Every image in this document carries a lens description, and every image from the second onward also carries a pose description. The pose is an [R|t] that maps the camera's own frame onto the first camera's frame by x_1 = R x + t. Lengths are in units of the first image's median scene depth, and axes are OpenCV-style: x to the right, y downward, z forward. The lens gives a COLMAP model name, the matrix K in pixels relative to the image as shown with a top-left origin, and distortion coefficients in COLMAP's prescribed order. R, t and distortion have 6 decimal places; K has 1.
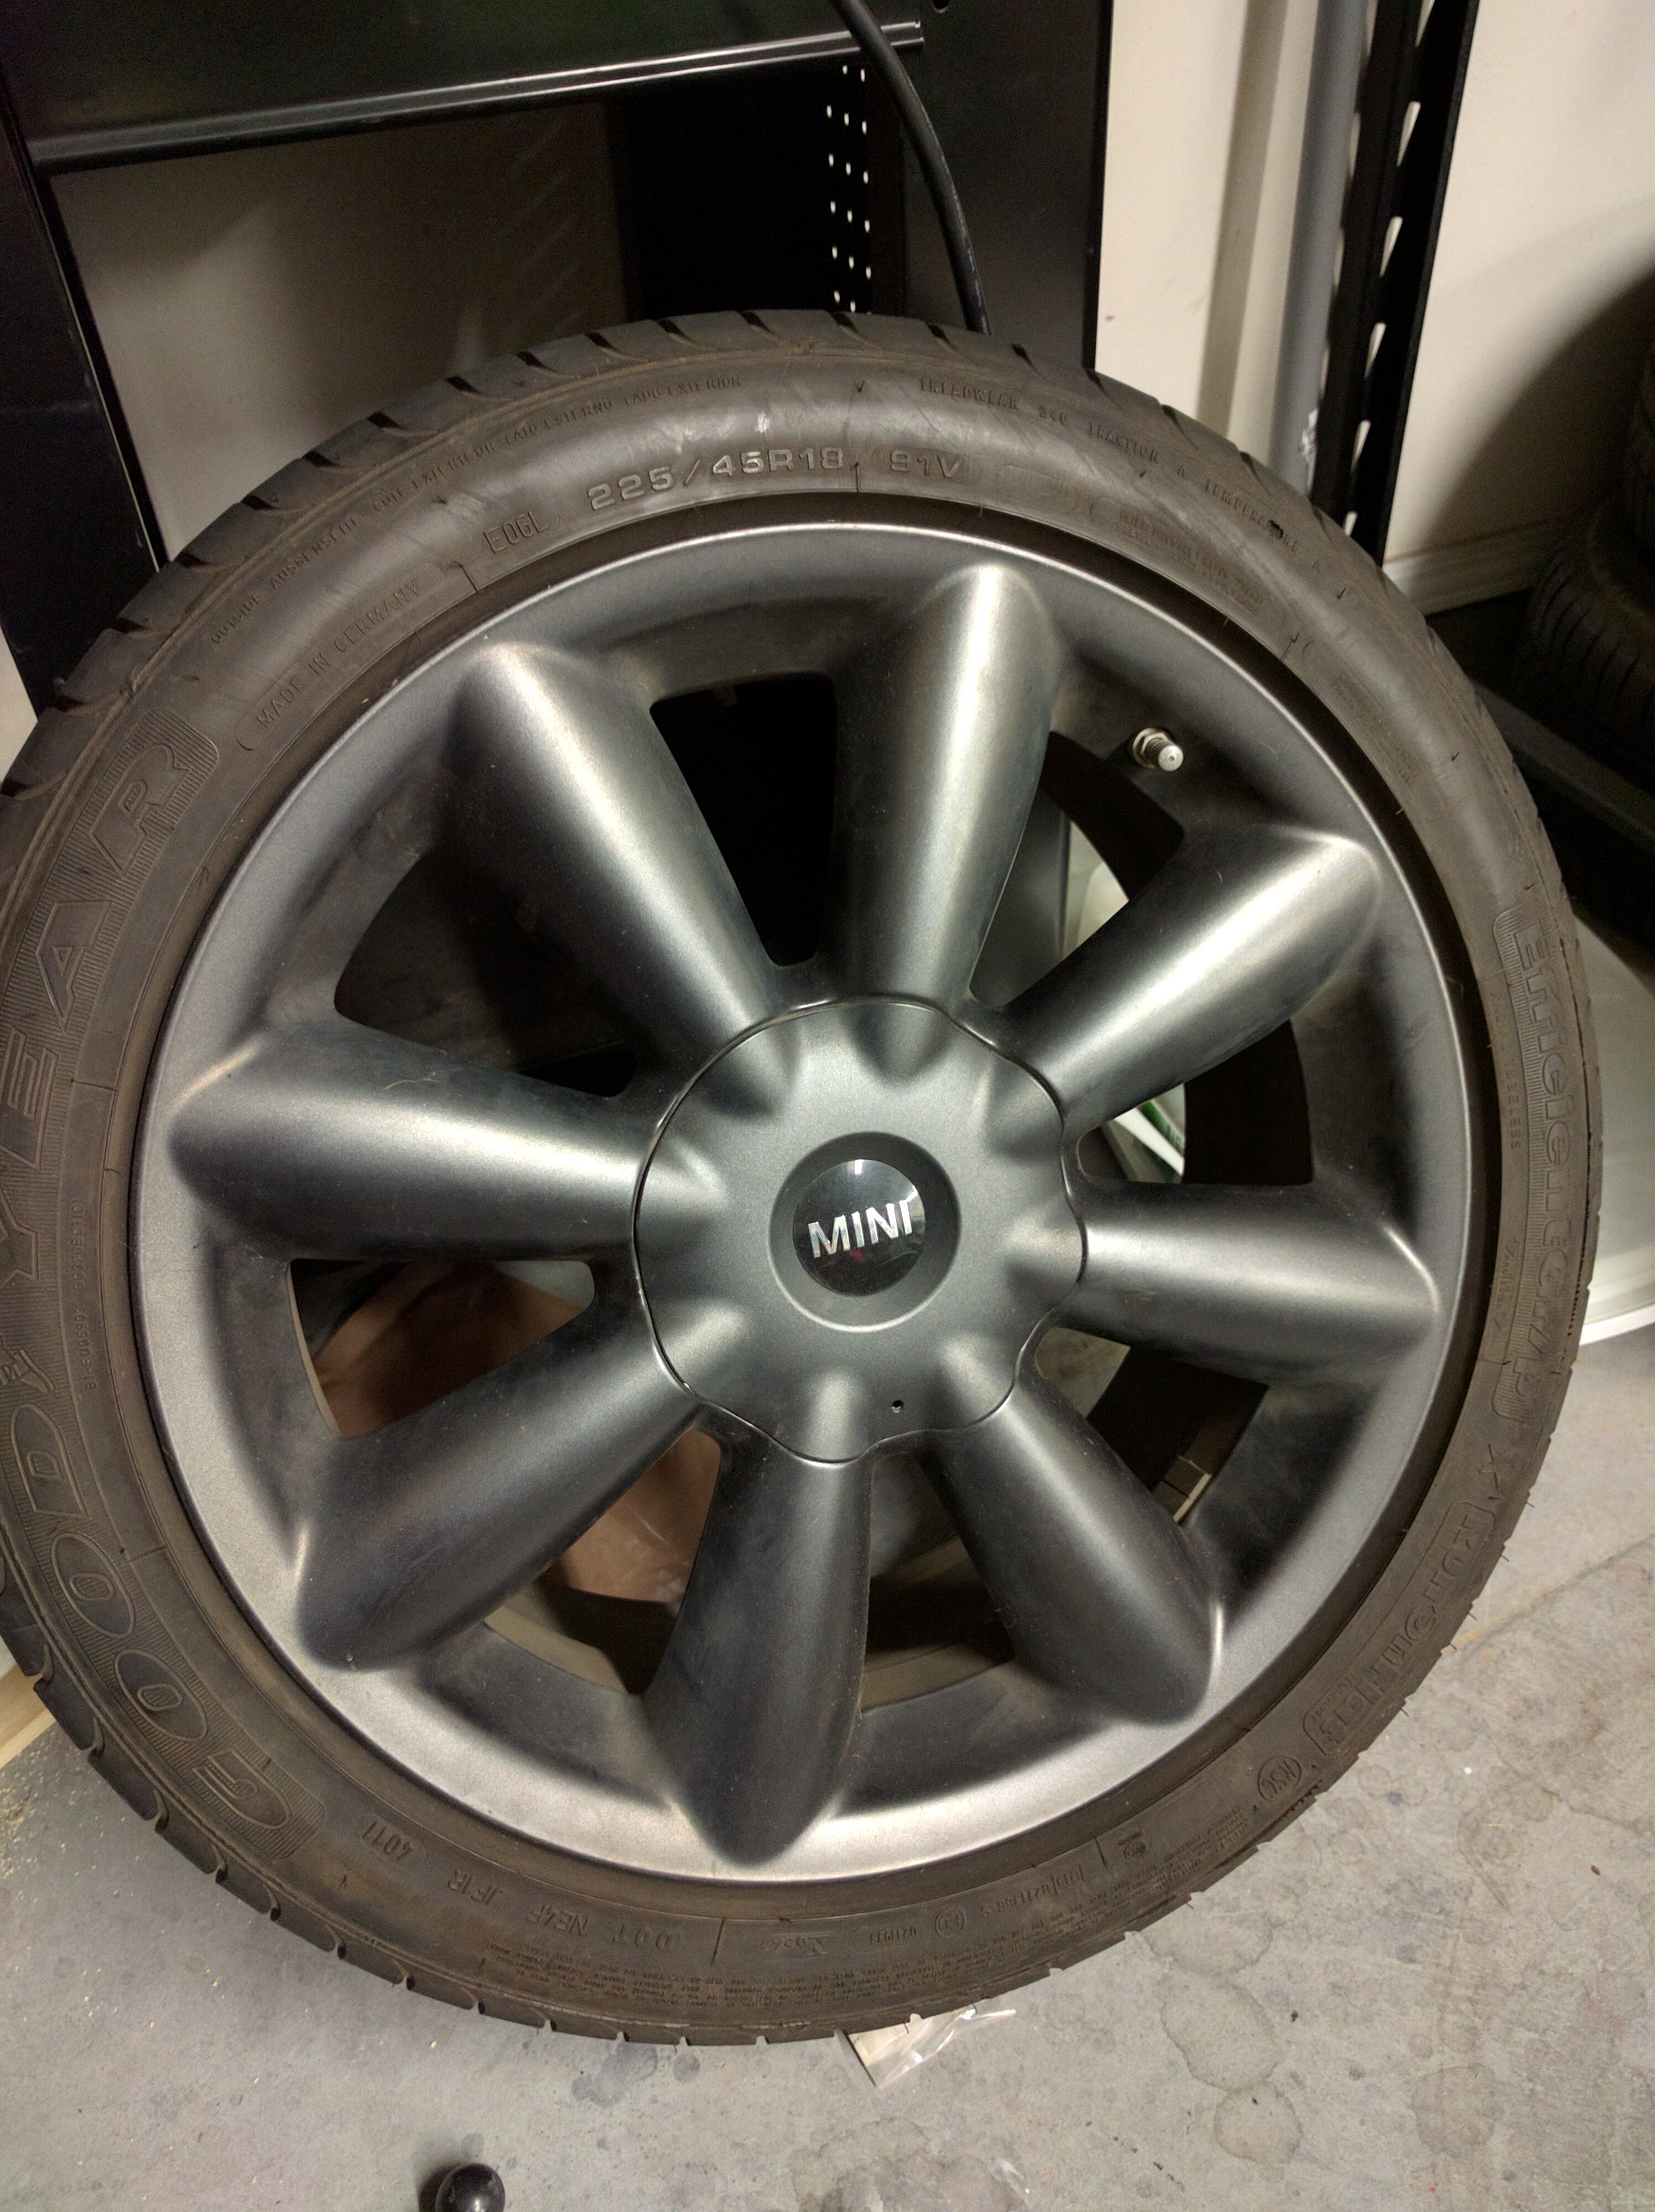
lens RADIAL K [[1764.5, 0, 817.7], [0, 1764.5, 1096.3], [0, 0, 1]] dist [0.004912, -0.006325]
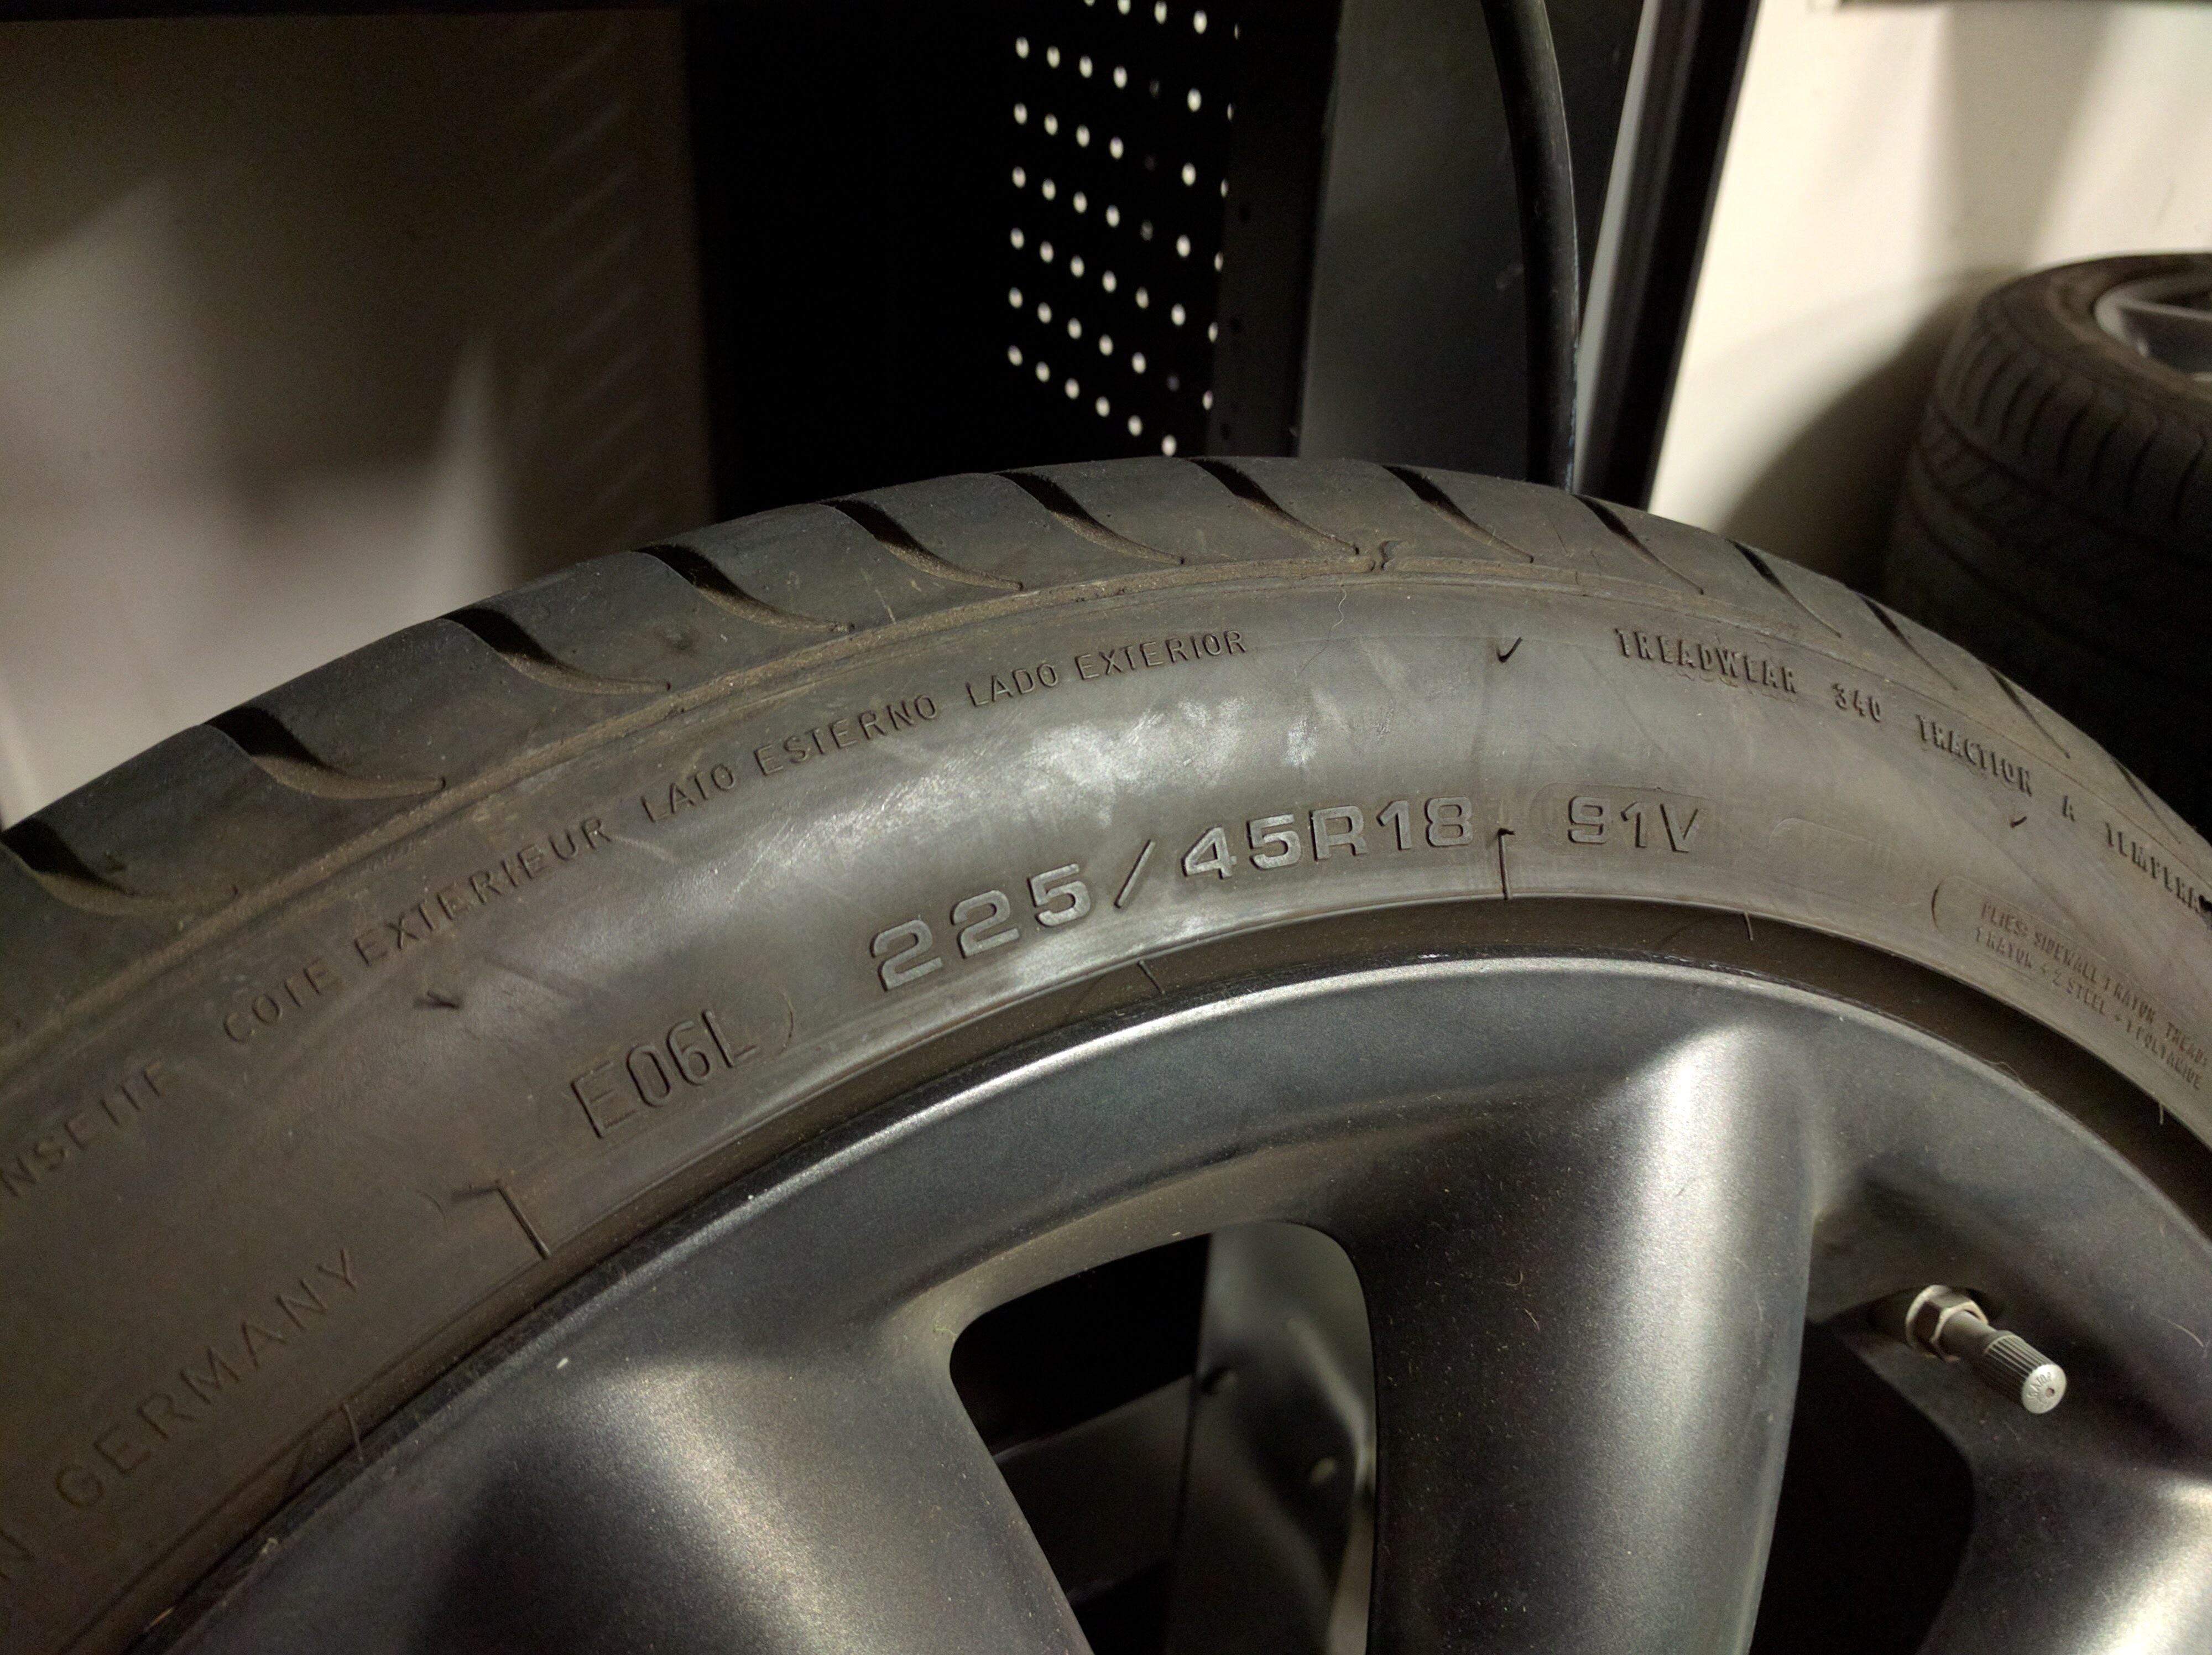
lens RADIAL K [[1764.5, 0, 1107.5], [0, 1764.5, 841.3], [0, 0, 1]] dist [0.004912, -0.006325]
pose [[0.984114, 0.002919, 0.177515, -0.144742], [0.022051, 0.990113, -0.138531, -0.307881], [-0.176164, 0.140245, 0.974319, 0.629556]]
